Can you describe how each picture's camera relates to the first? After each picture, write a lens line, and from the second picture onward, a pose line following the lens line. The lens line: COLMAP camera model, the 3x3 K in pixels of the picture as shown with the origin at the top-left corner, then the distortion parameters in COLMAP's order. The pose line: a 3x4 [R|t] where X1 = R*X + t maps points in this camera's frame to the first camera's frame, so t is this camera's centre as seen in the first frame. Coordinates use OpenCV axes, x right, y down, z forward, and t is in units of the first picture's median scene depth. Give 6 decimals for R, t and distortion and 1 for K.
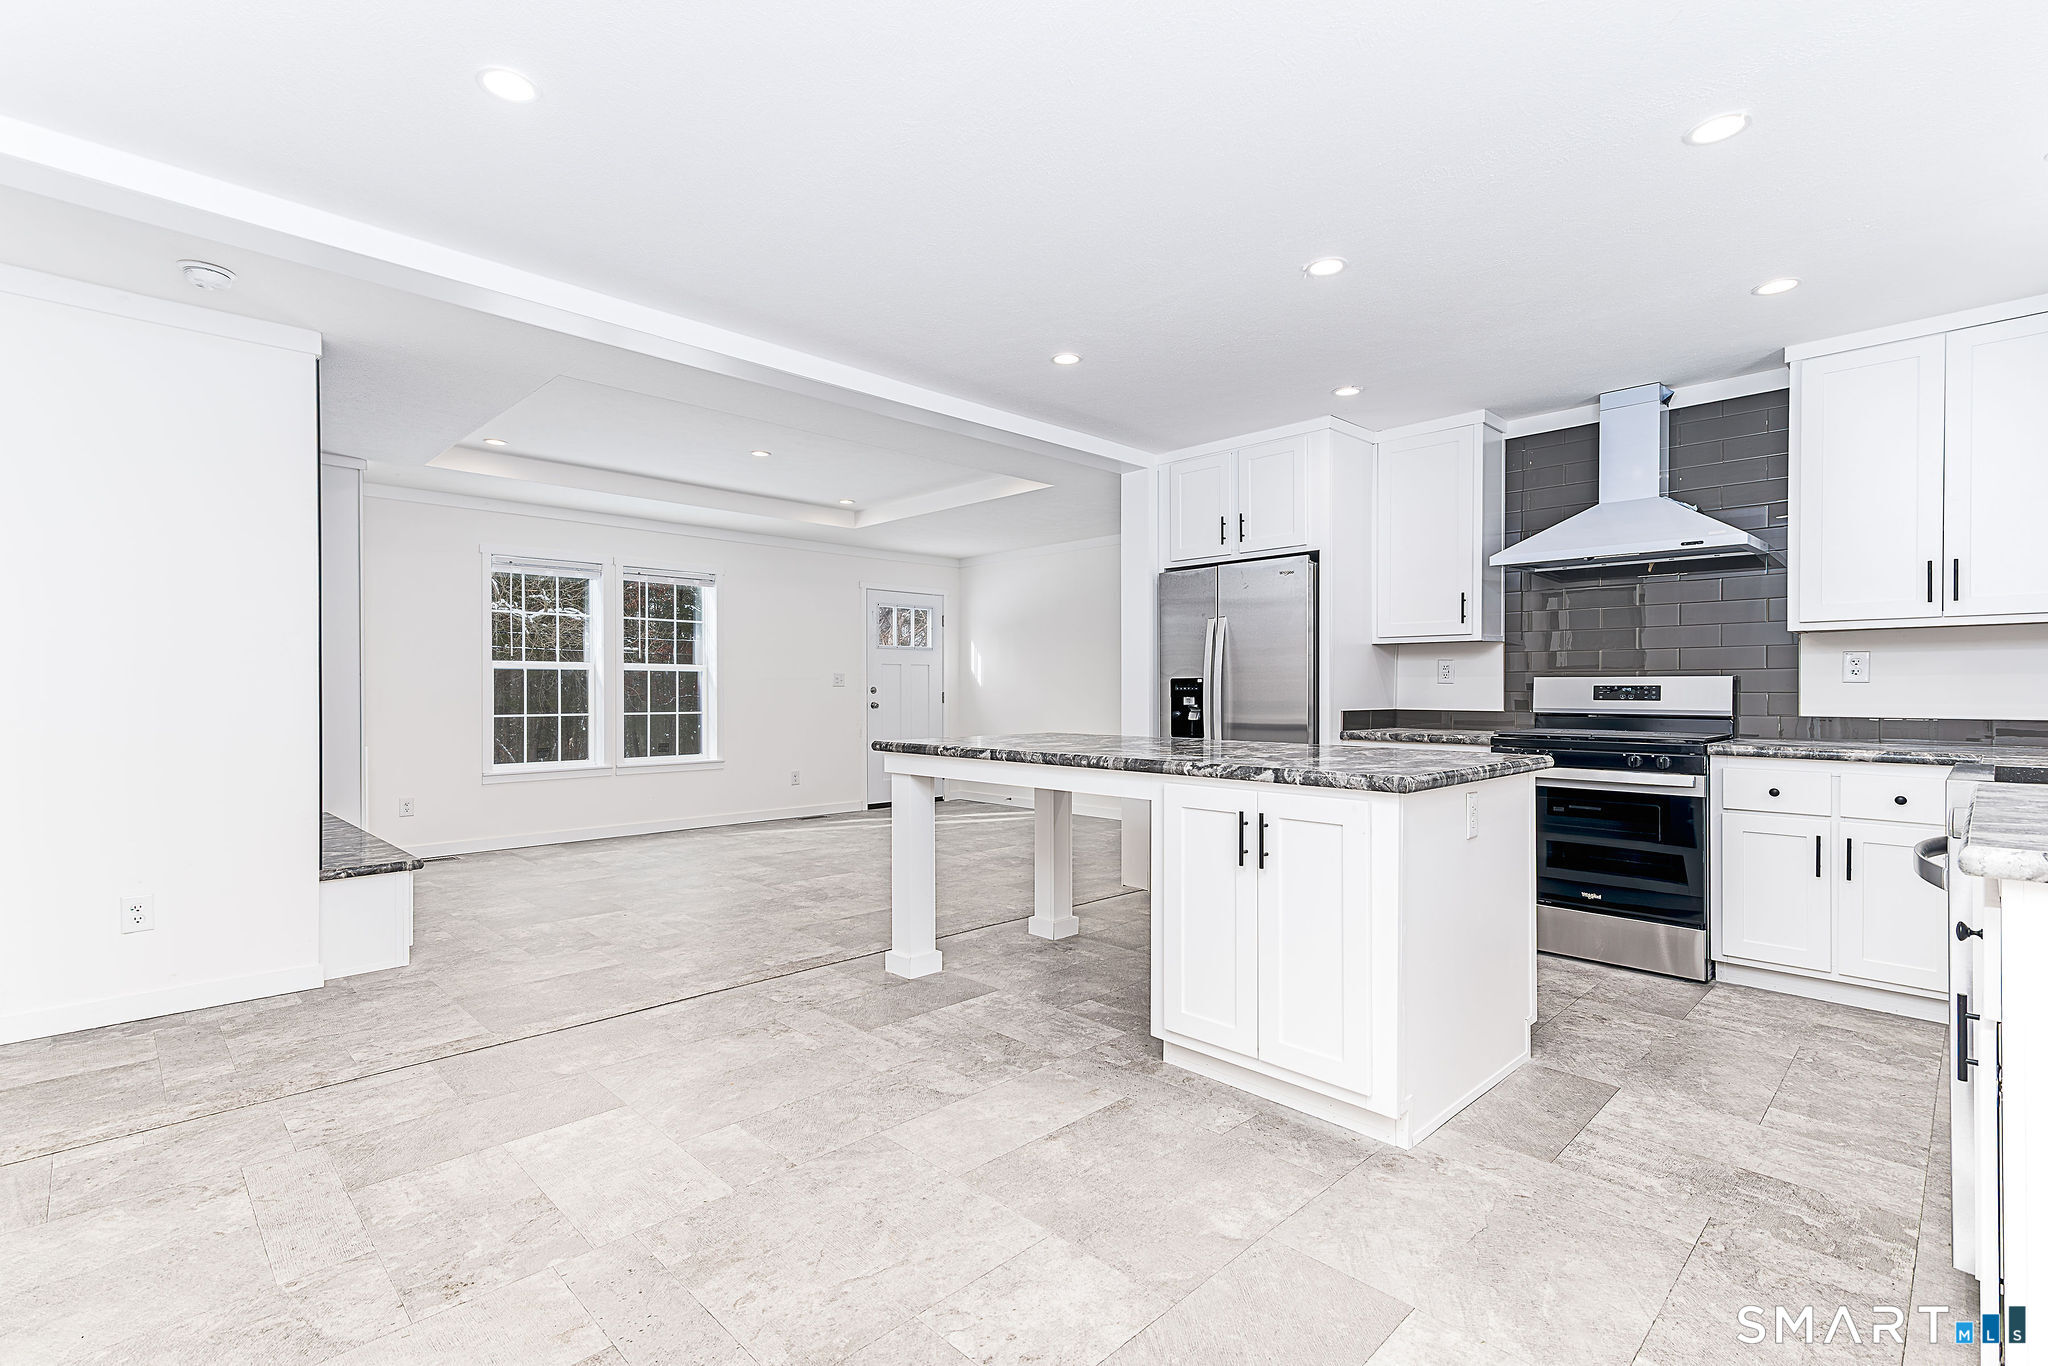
lens RADIAL K [[940.3, 0, 1030.8], [0, 940.3, 690.1], [0, 0, 1]] dist [0.019873, -0.002401]
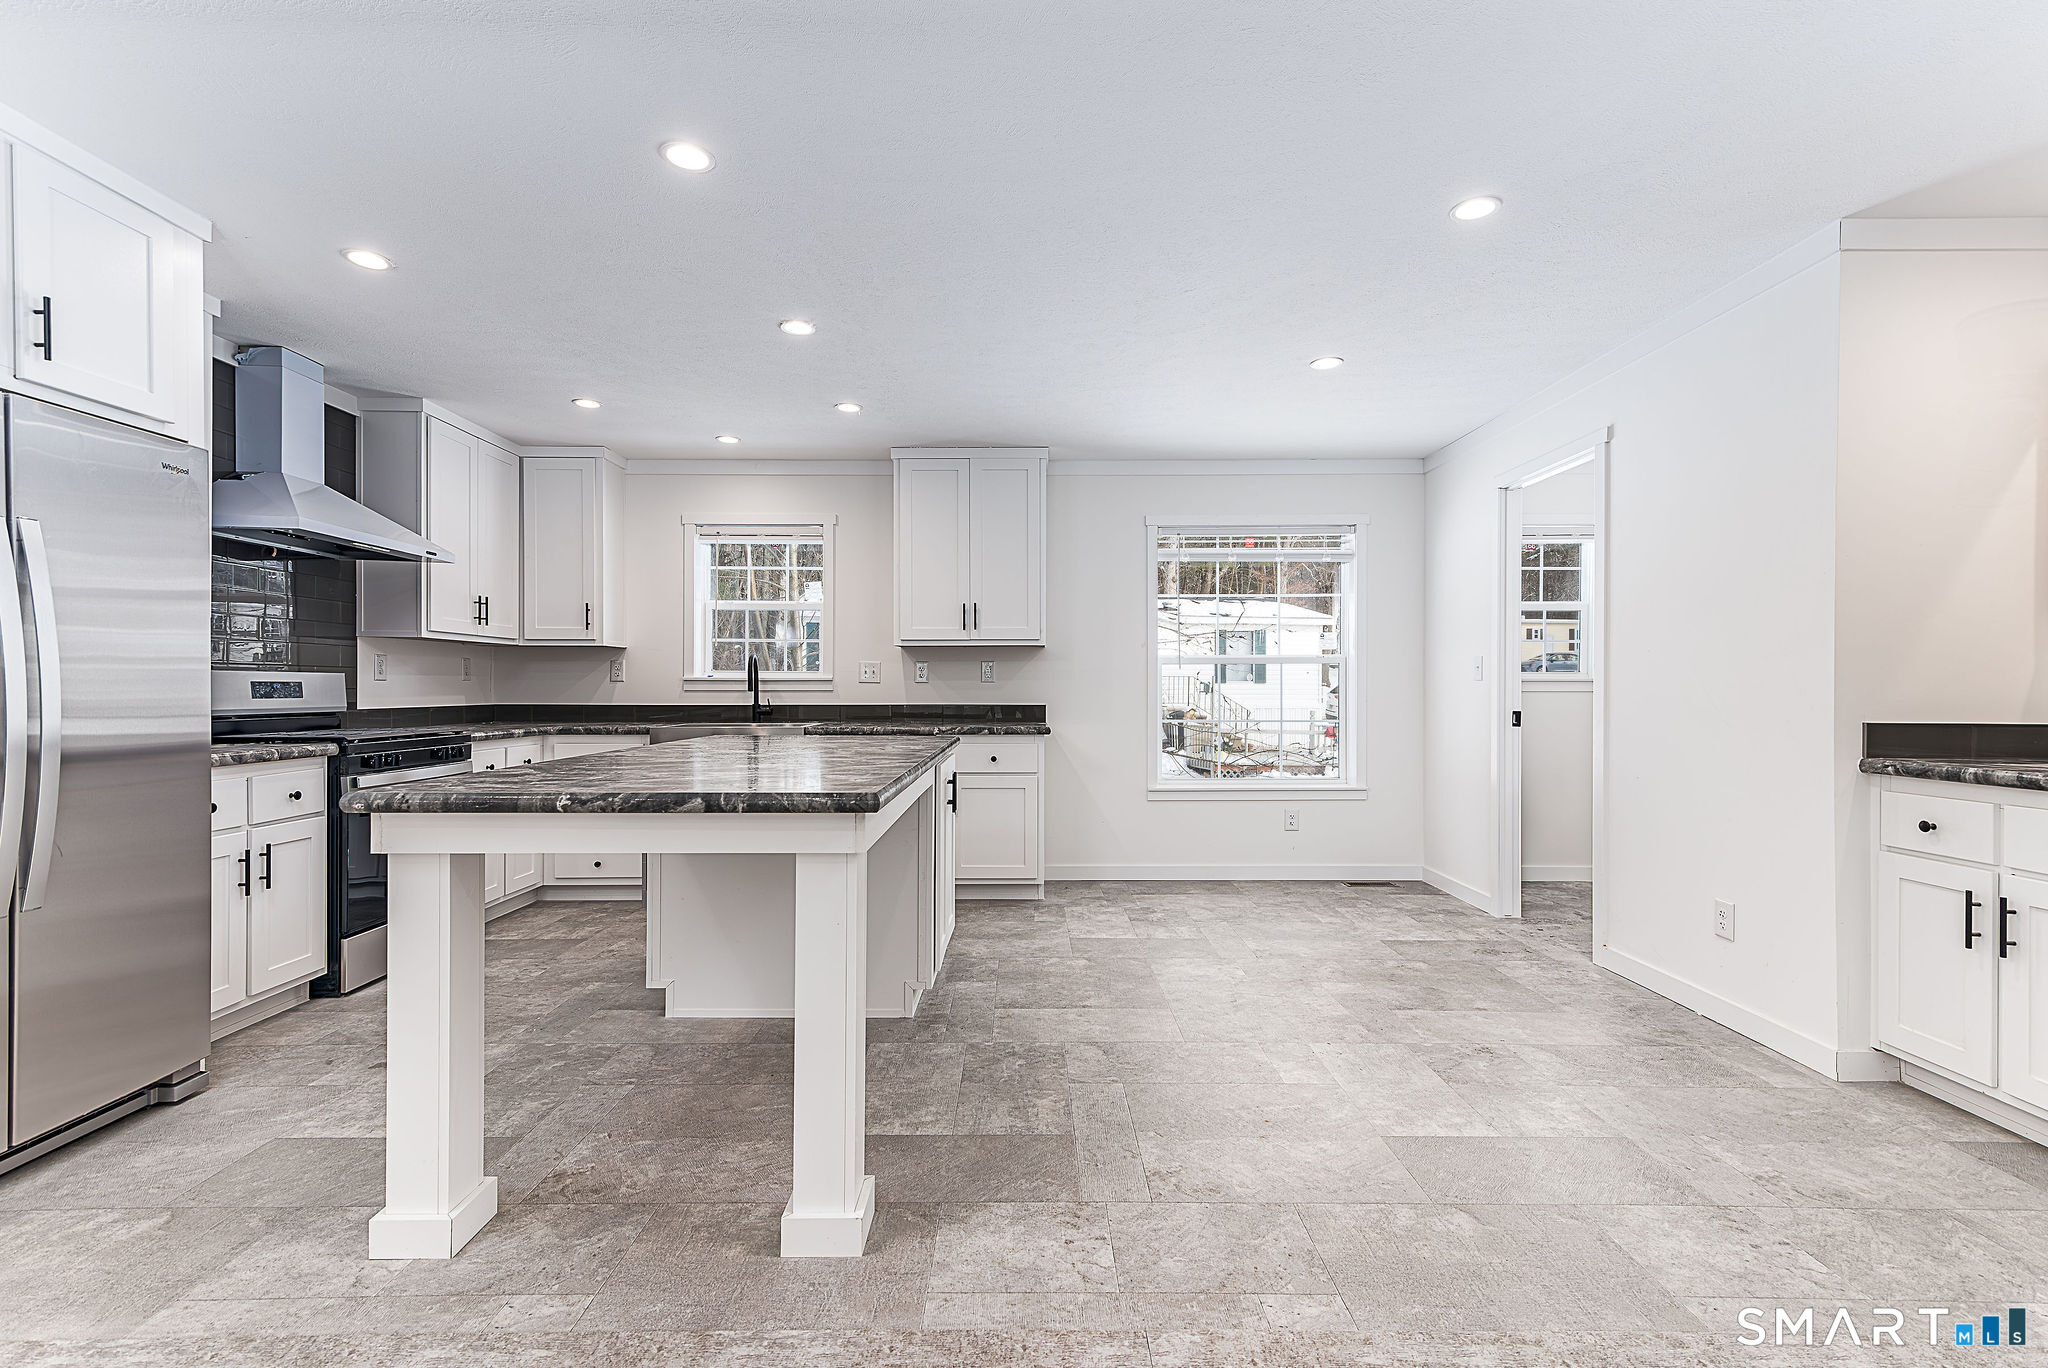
lens RADIAL K [[940.3, 0, 1025.0], [0, 940.3, 700.6], [0, 0, 1]] dist [0.019873, -0.002401]
pose [[-0.713315, -0.010401, 0.700767, -0.520314], [-0.001060, 0.999905, 0.013761, 0.000336], [-0.700843, 0.009073, -0.713258, 1.201821]]
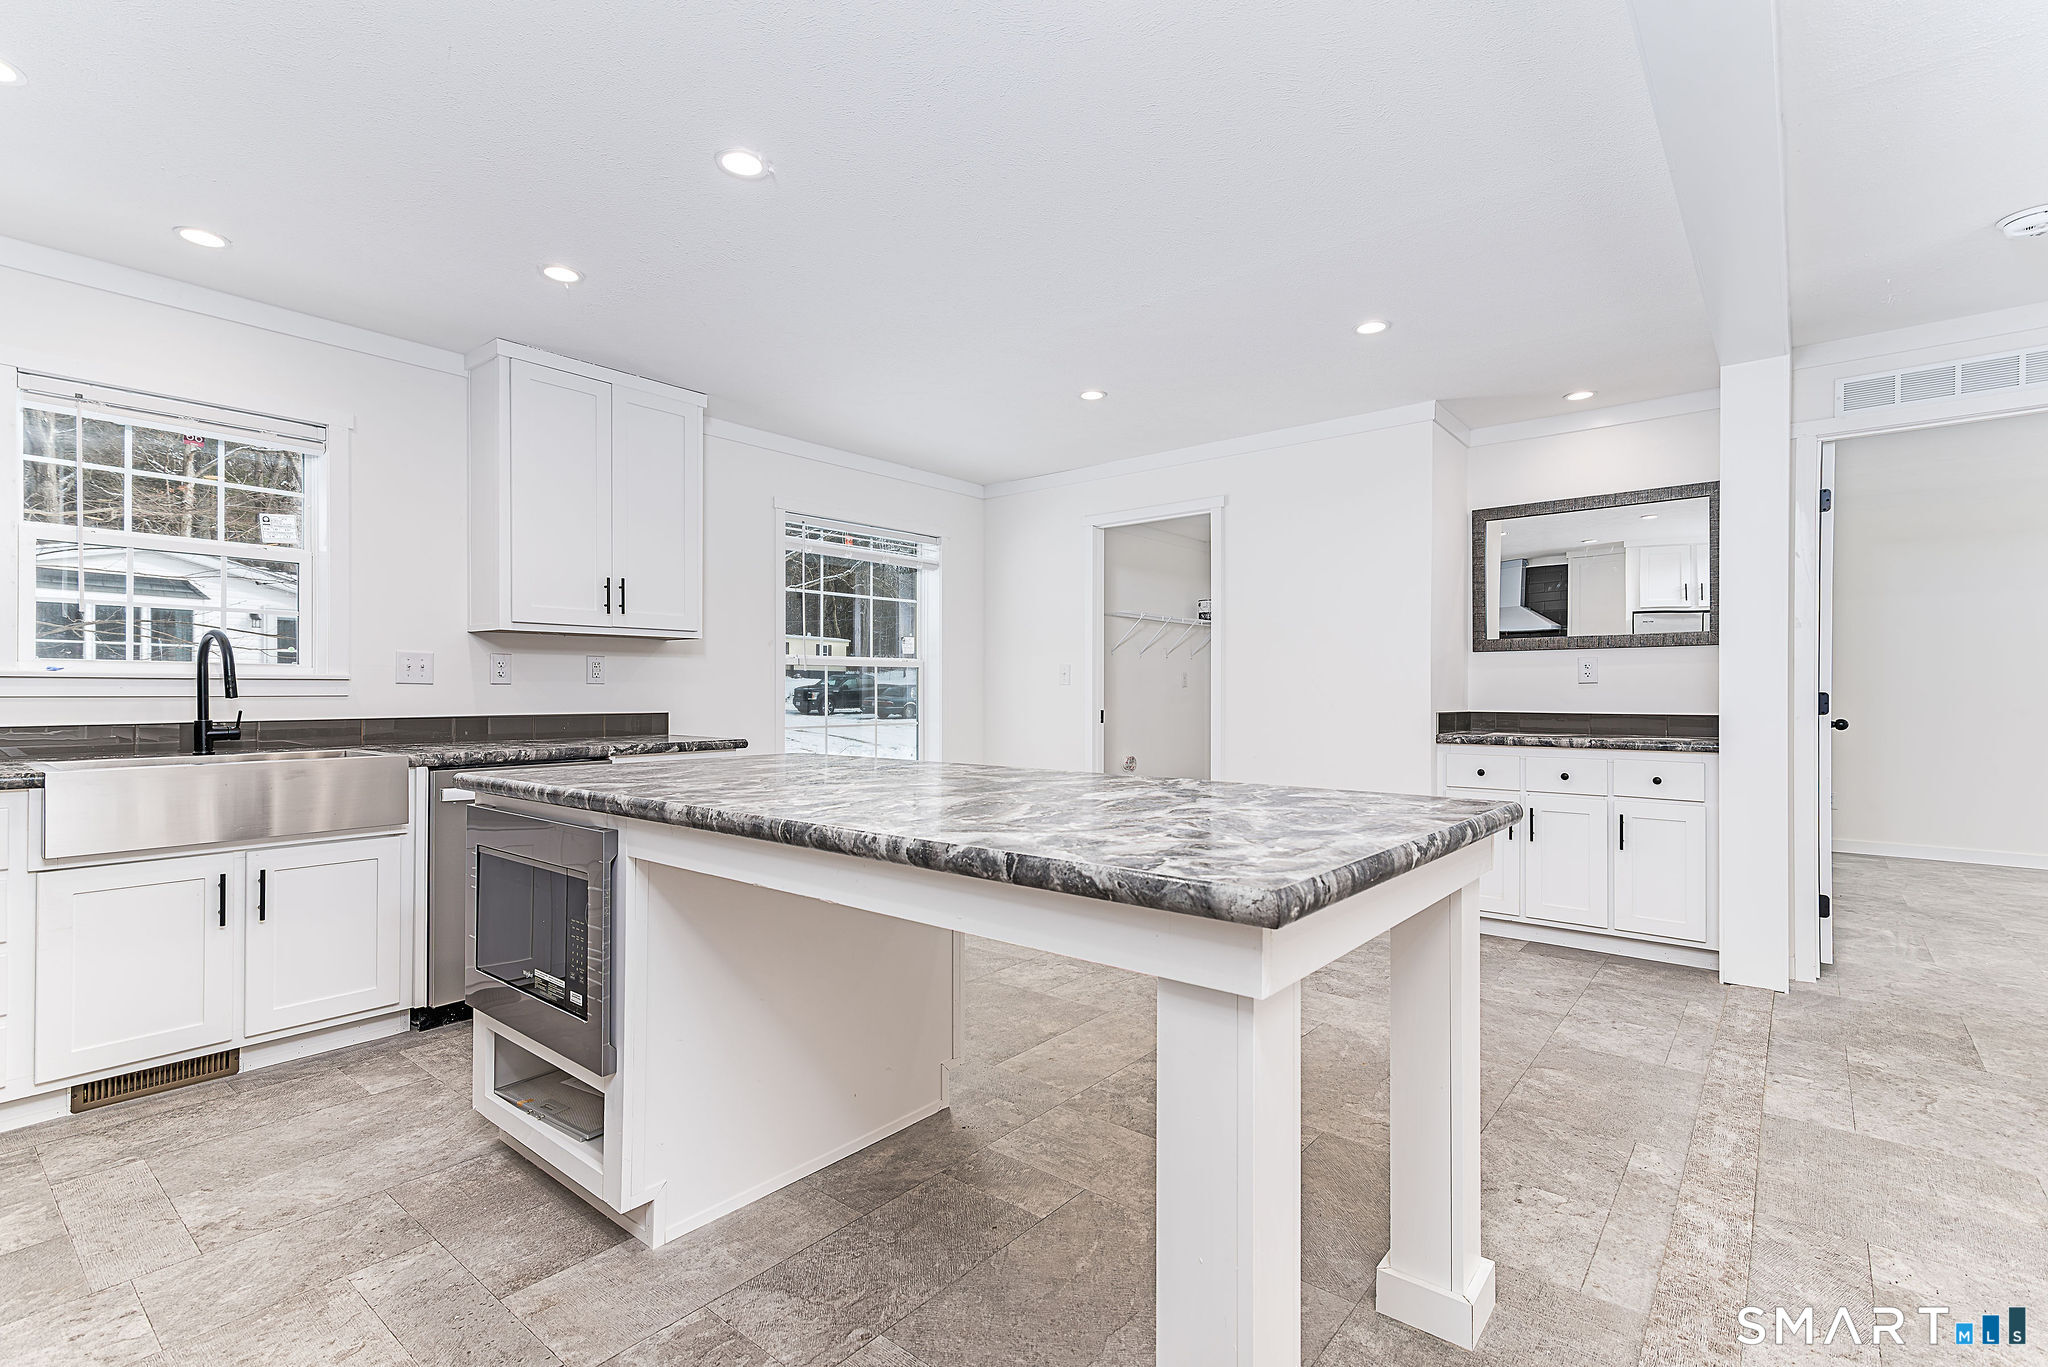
lens RADIAL K [[940.3, 0, 1032.8], [0, 940.3, 695.9], [0, 0, 1]] dist [0.019873, -0.002401]
pose [[-0.994191, -0.000943, -0.107626, 0.111650], [-0.001623, 0.999979, 0.006229, -0.000786], [0.107618, 0.006367, -0.994172, 1.337053]]
